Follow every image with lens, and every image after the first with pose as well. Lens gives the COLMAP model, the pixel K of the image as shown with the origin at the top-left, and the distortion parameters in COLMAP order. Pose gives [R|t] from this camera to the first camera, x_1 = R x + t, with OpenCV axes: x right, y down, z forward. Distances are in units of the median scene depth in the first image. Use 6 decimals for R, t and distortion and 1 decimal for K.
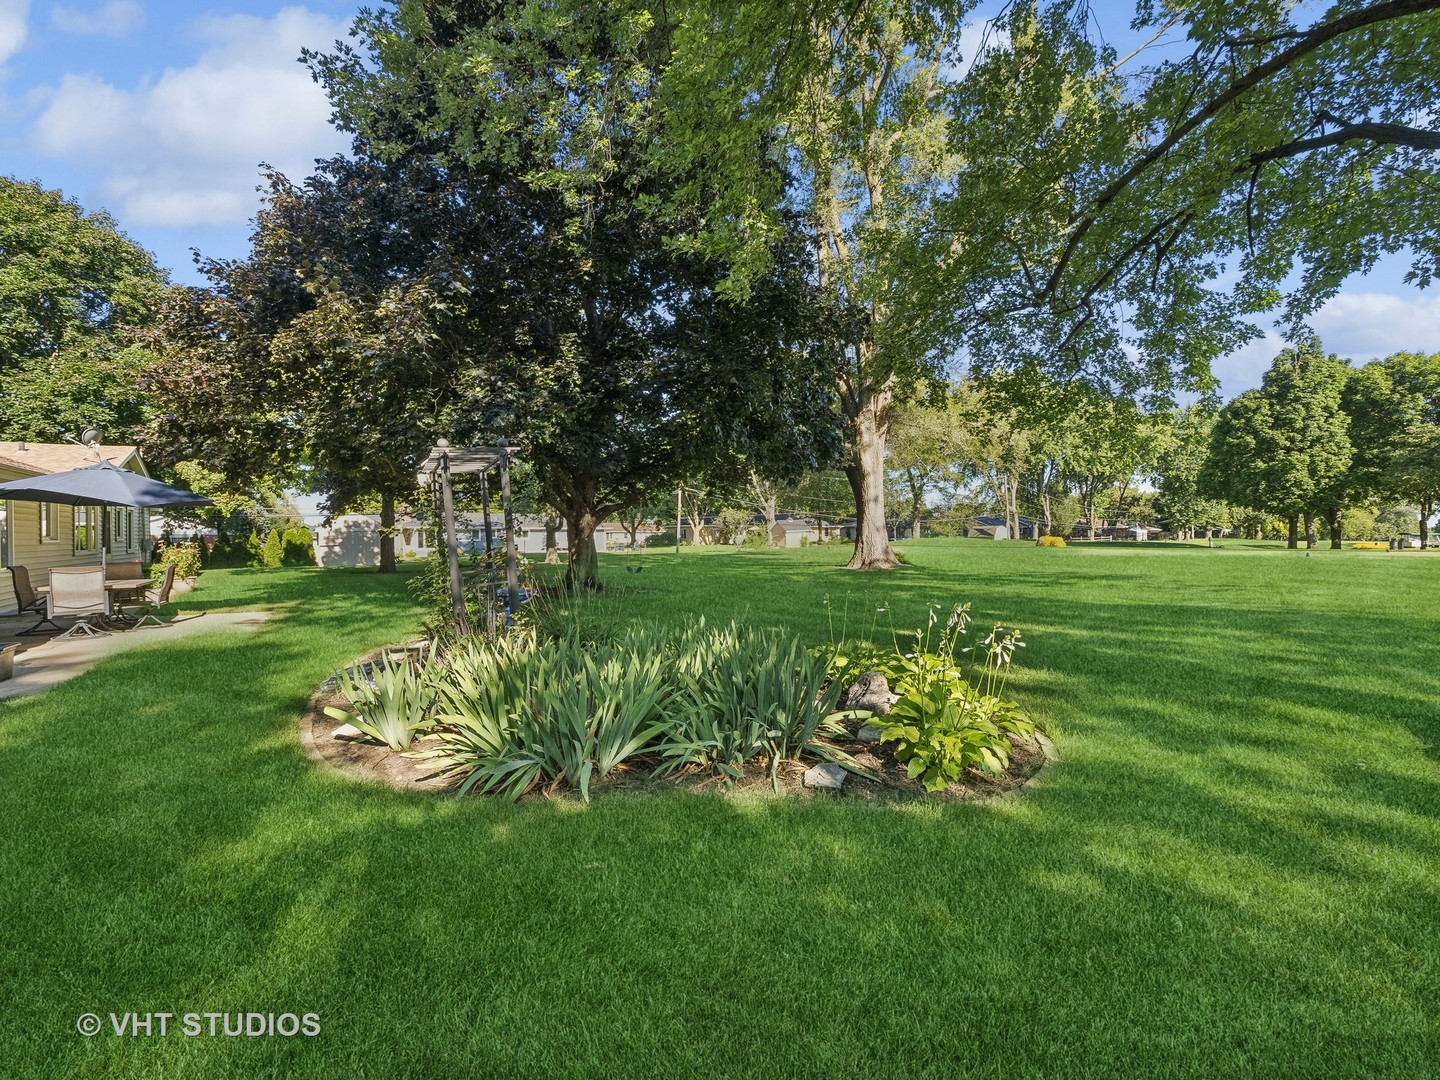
lens RADIAL K [[616.7, 0, 702.6], [0, 616.7, 543.1], [0, 0, 1]] dist [-0.025550, 0.007958]
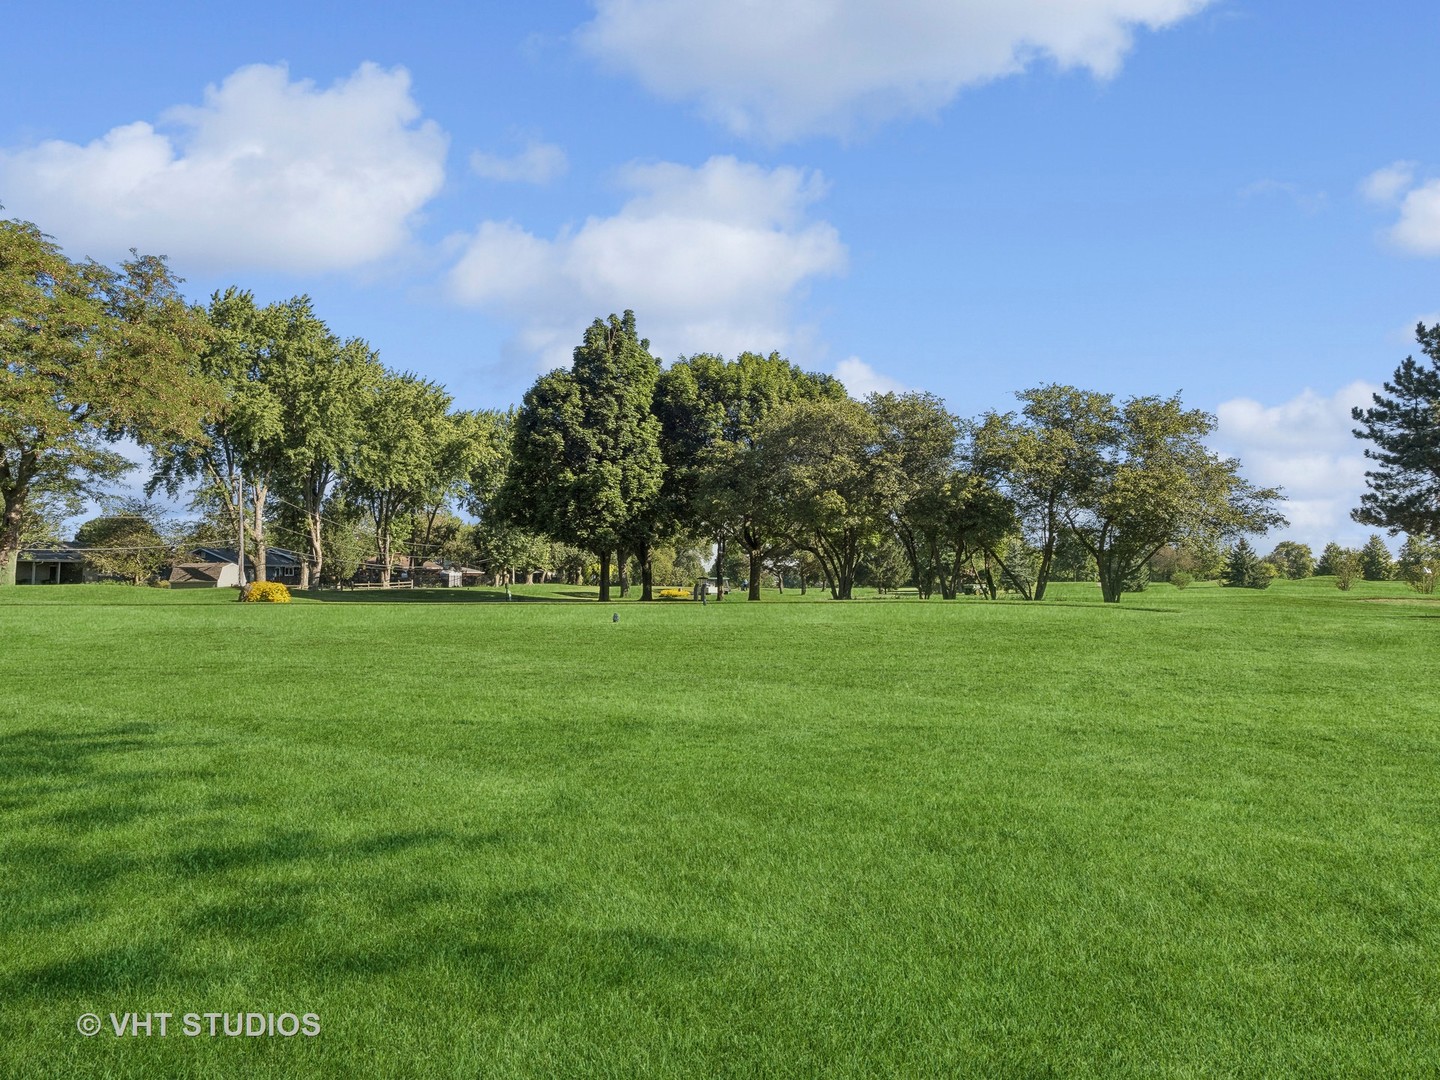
lens RADIAL K [[867.1, 0, 725.7], [0, 867.1, 514.4], [0, 0, 1]] dist [-0.004309, -0.000954]
pose [[0.620306, 0.059777, 0.782078, 0.267148], [0.008743, 0.996503, -0.083101, -0.003764], [-0.784311, 0.058386, 0.617614, 0.261648]]
